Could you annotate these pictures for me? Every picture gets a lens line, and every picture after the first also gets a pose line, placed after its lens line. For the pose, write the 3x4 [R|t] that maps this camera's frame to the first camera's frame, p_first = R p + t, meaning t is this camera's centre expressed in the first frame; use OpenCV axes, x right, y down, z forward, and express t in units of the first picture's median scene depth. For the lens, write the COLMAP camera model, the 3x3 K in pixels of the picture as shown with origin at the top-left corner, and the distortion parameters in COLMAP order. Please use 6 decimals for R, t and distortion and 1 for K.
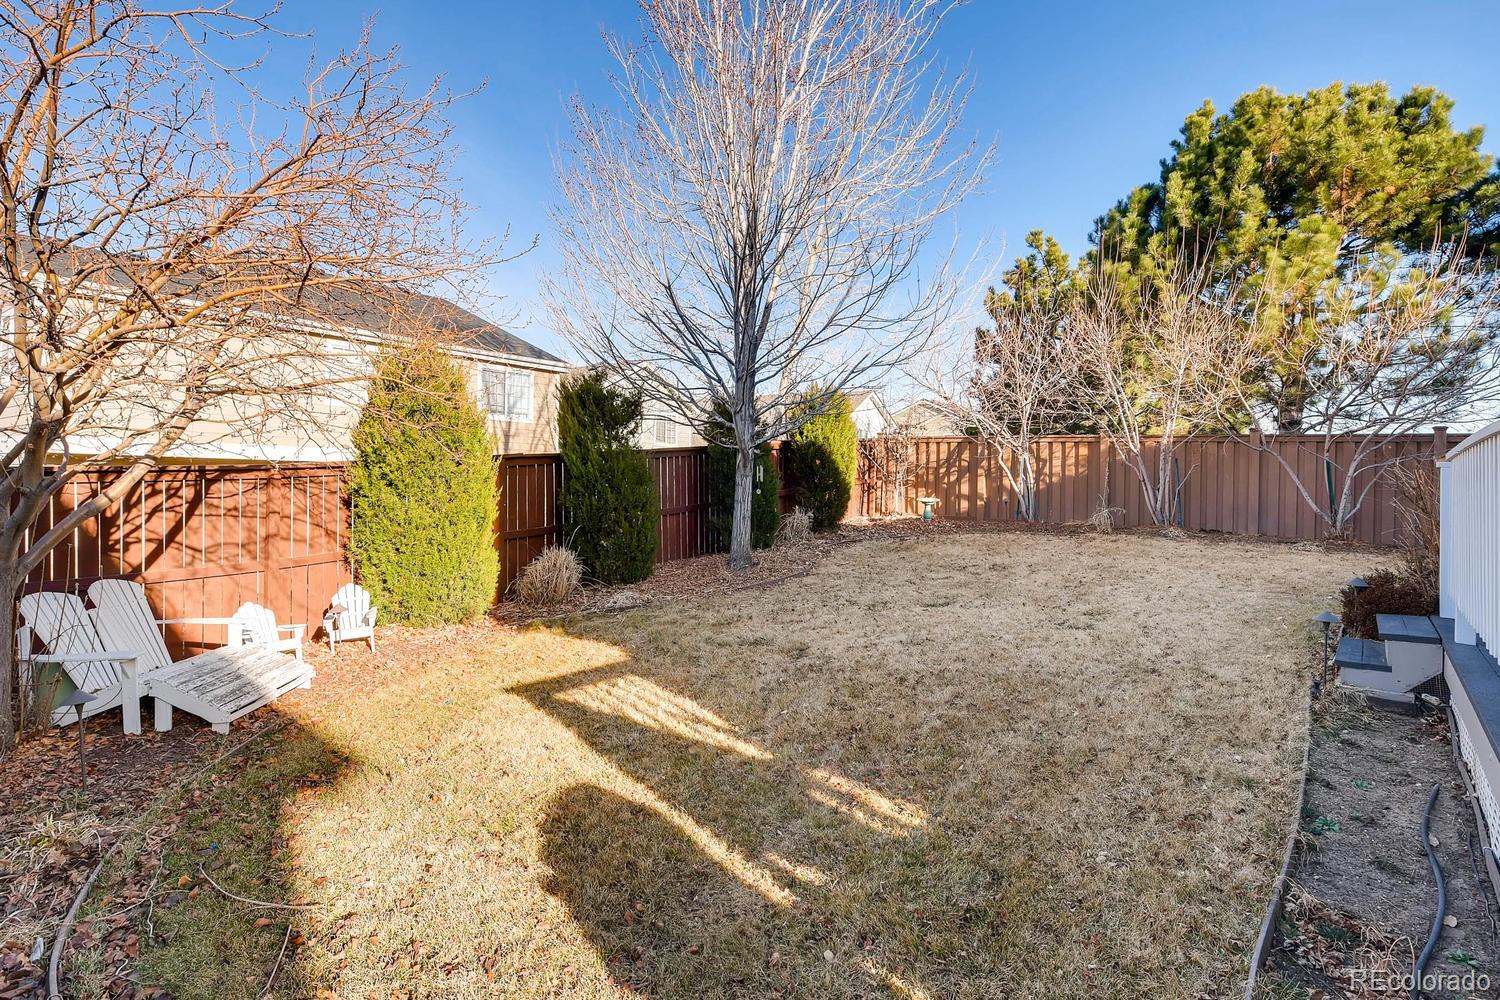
lens RADIAL K [[757.3, 0, 752.2], [0, 757.3, 503.6], [0, 0, 1]] dist [0.001547, -0.000249]
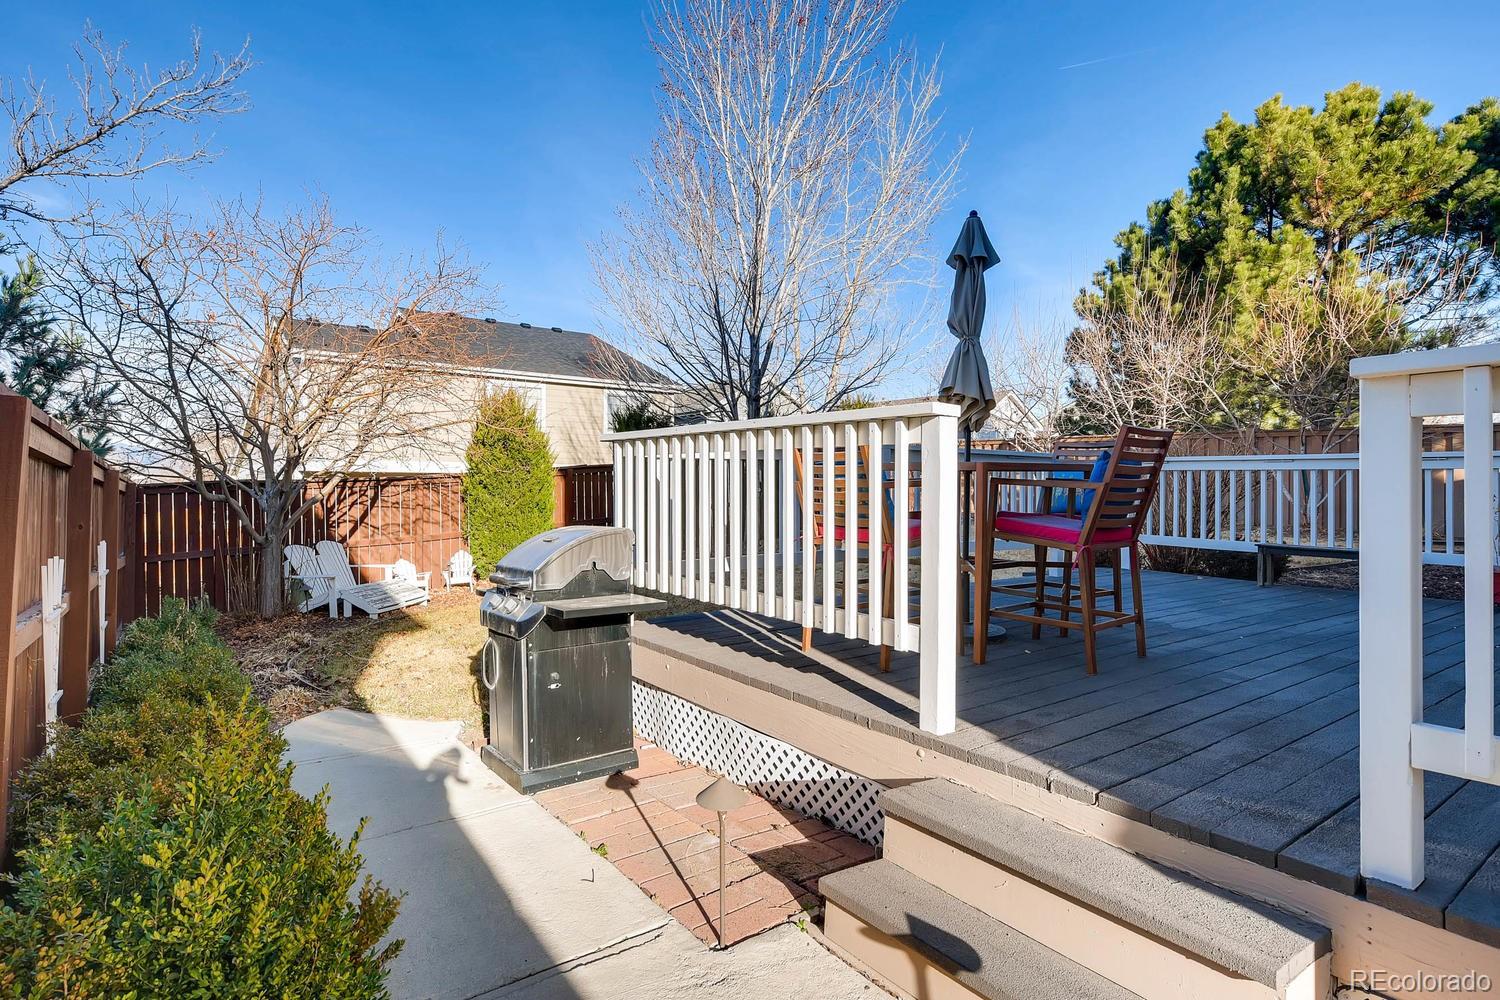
lens RADIAL K [[785.8, 0, 745.2], [0, 785.8, 497.6], [0, 0, 1]] dist [0.003415, -0.000678]
pose [[0.968247, -0.011254, -0.249740, 0.481870], [0.007450, 0.999842, -0.016169, 0.029560], [0.249883, 0.013795, 0.968178, -0.466504]]
